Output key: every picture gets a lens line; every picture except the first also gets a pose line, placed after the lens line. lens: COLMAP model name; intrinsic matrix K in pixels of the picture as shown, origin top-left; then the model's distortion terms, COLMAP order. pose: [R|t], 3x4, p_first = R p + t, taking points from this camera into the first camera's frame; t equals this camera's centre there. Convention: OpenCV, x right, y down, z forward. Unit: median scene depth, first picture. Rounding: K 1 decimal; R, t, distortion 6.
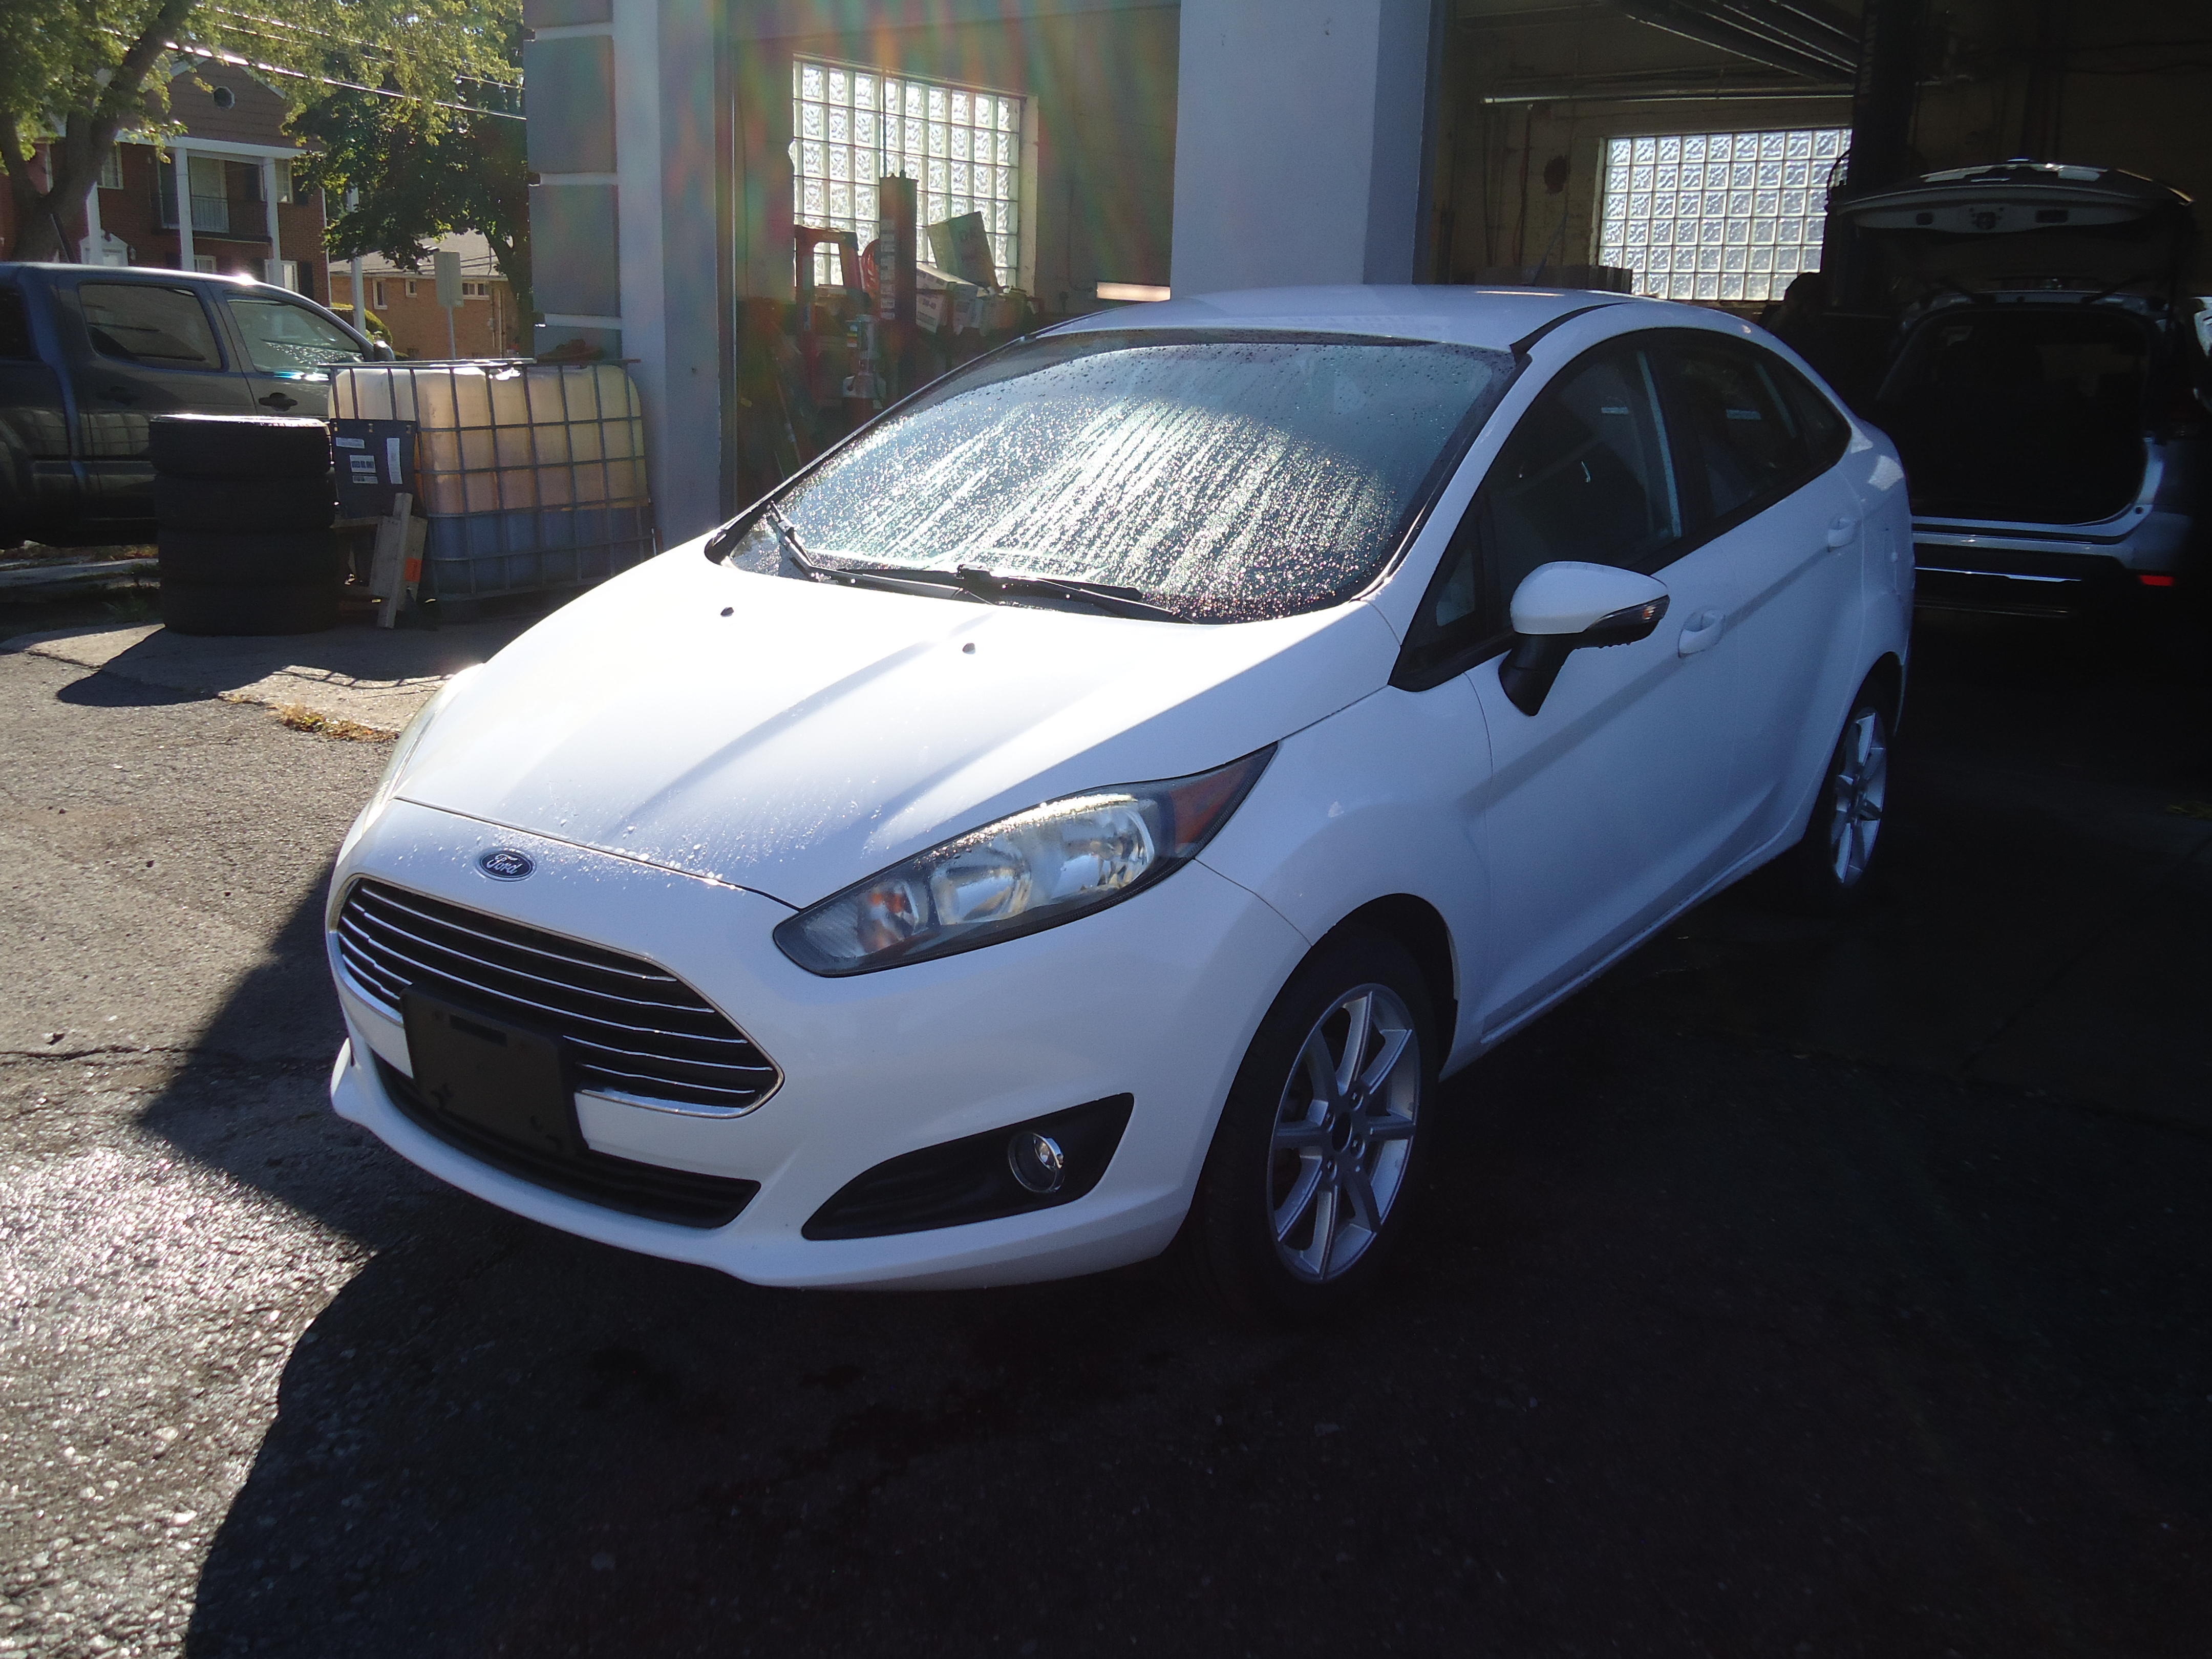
lens RADIAL K [[2038.3, 0, 1106.0], [0, 2038.3, 829.5], [0, 0, 1]] dist [0.123322, -0.225289]
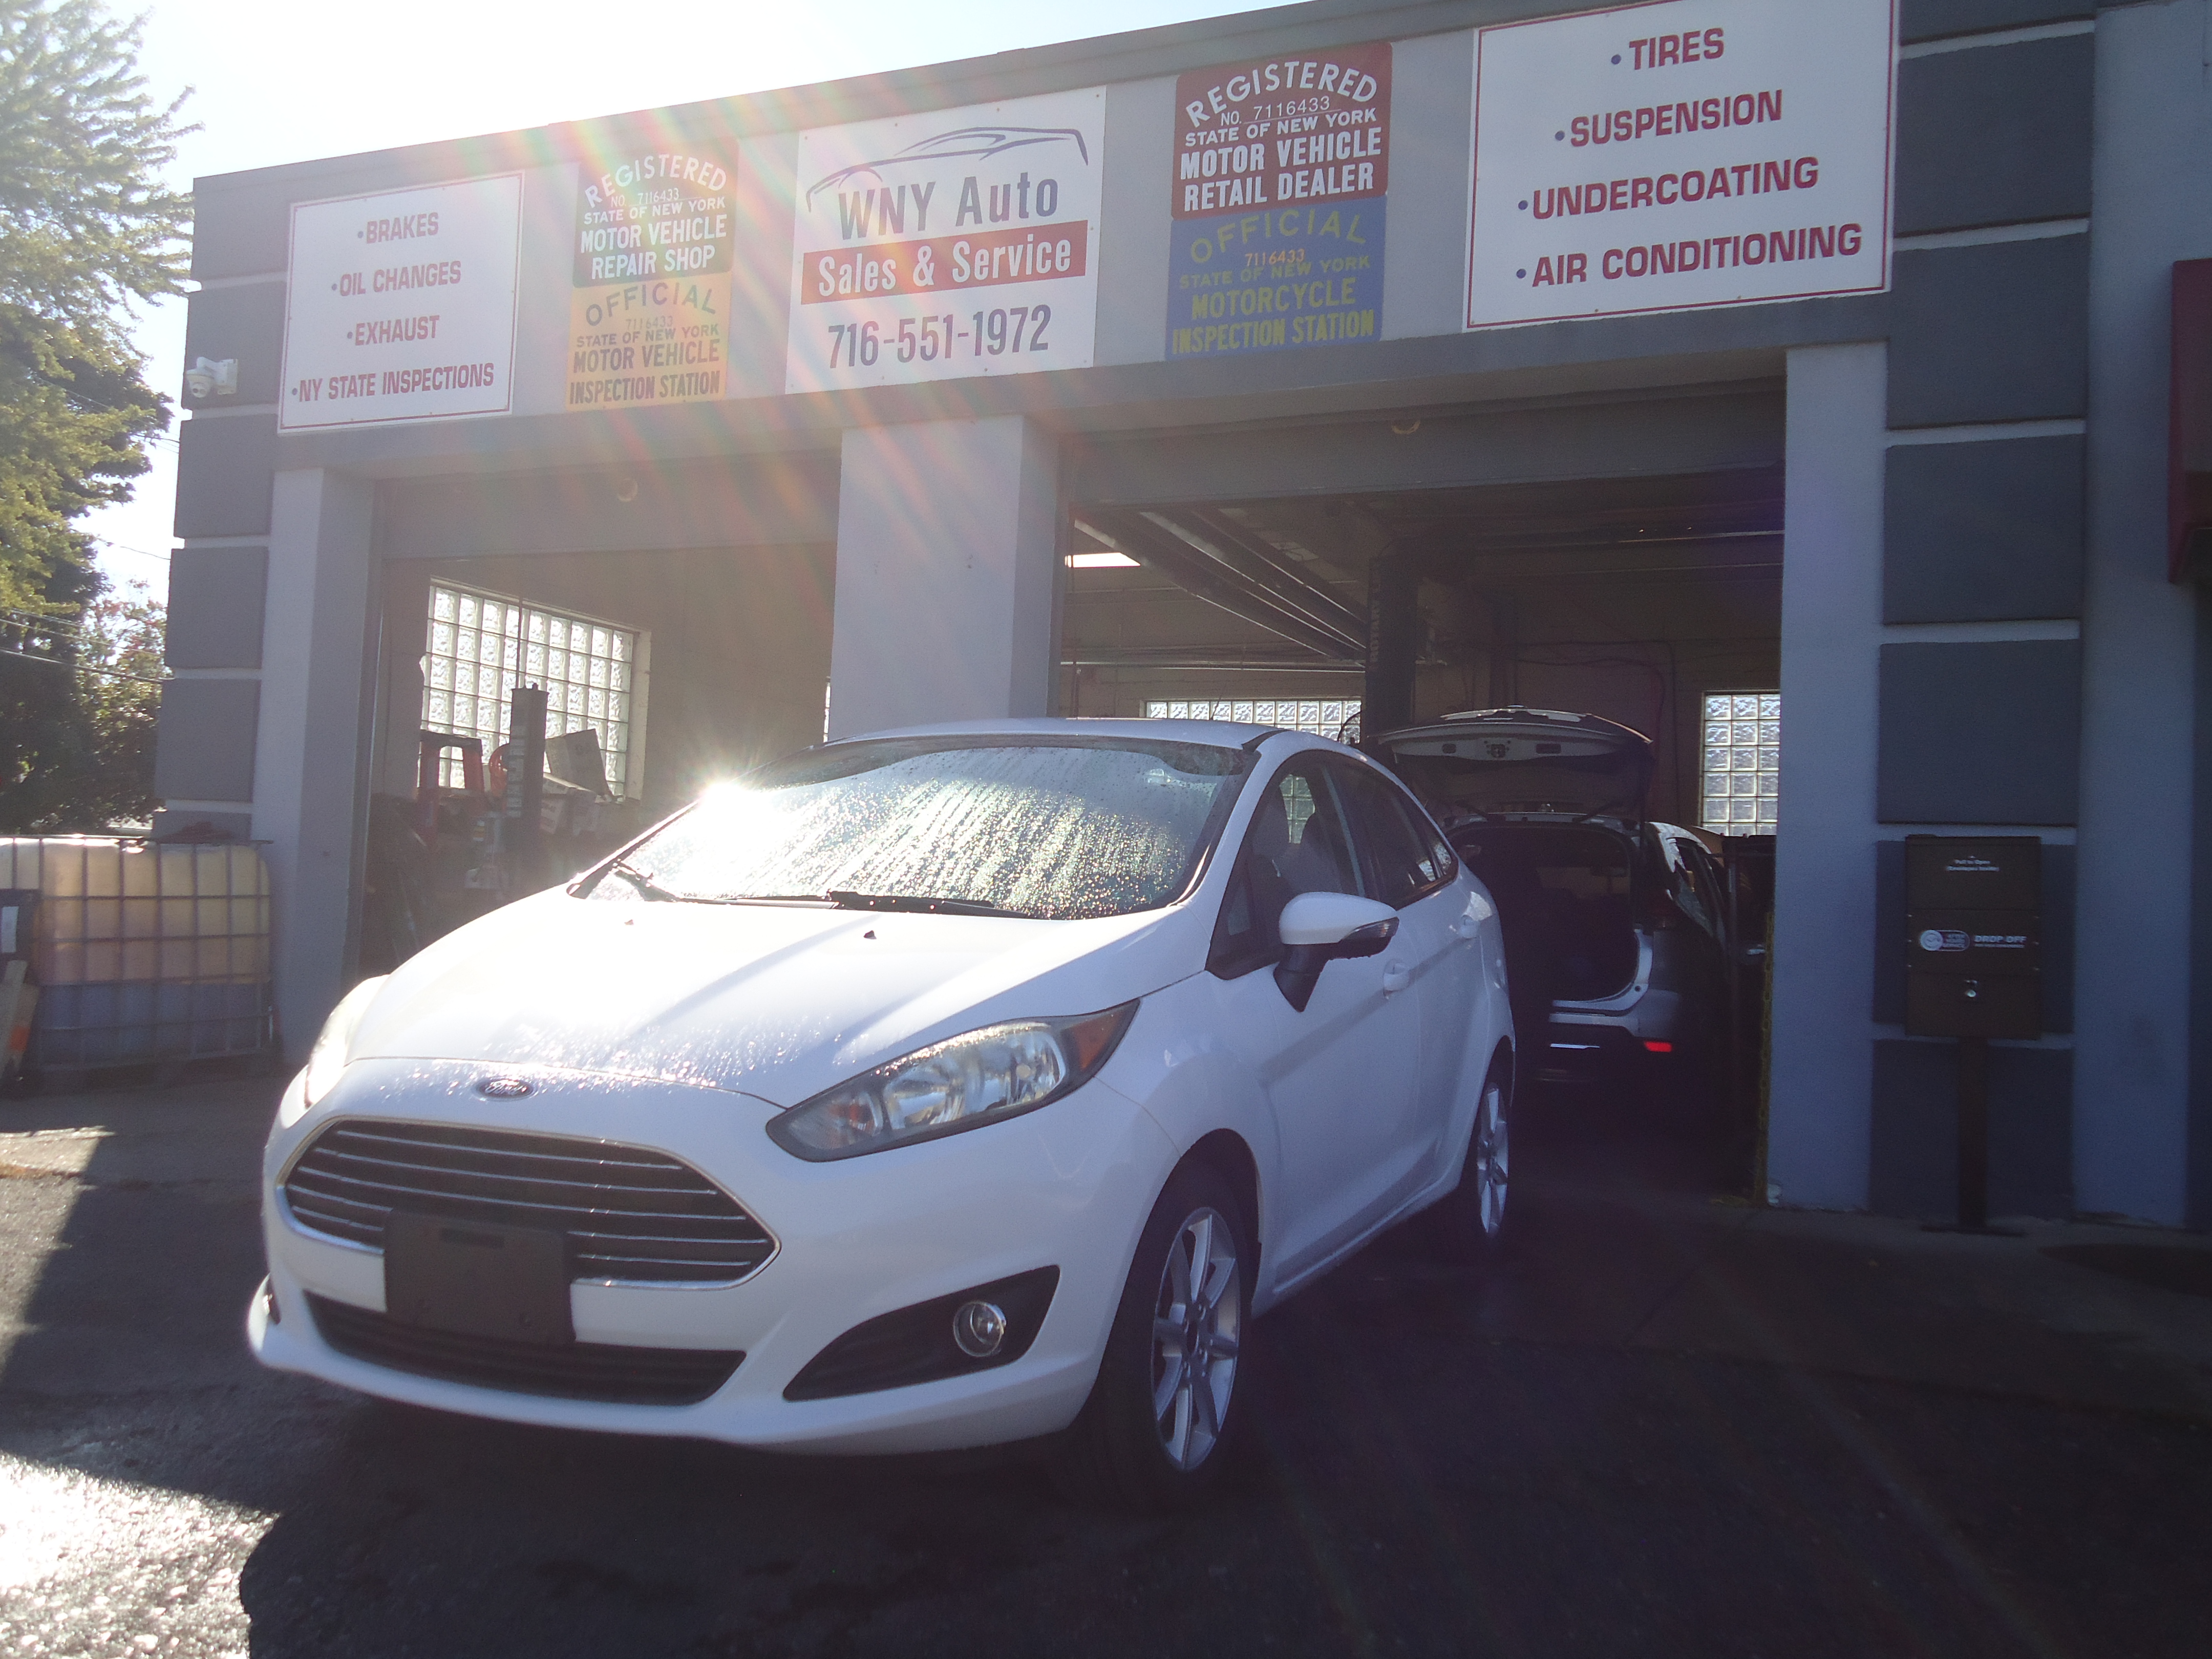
lens RADIAL K [[2054.1, 0, 1106.0], [0, 2054.1, 829.5], [0, 0, 1]] dist [0.078821, 0.020146]
pose [[0.972856, 0.024141, 0.230148, -0.124353], [0.038651, 0.963623, -0.264456, 0.103689], [-0.228160, 0.266173, 0.936533, -0.104723]]
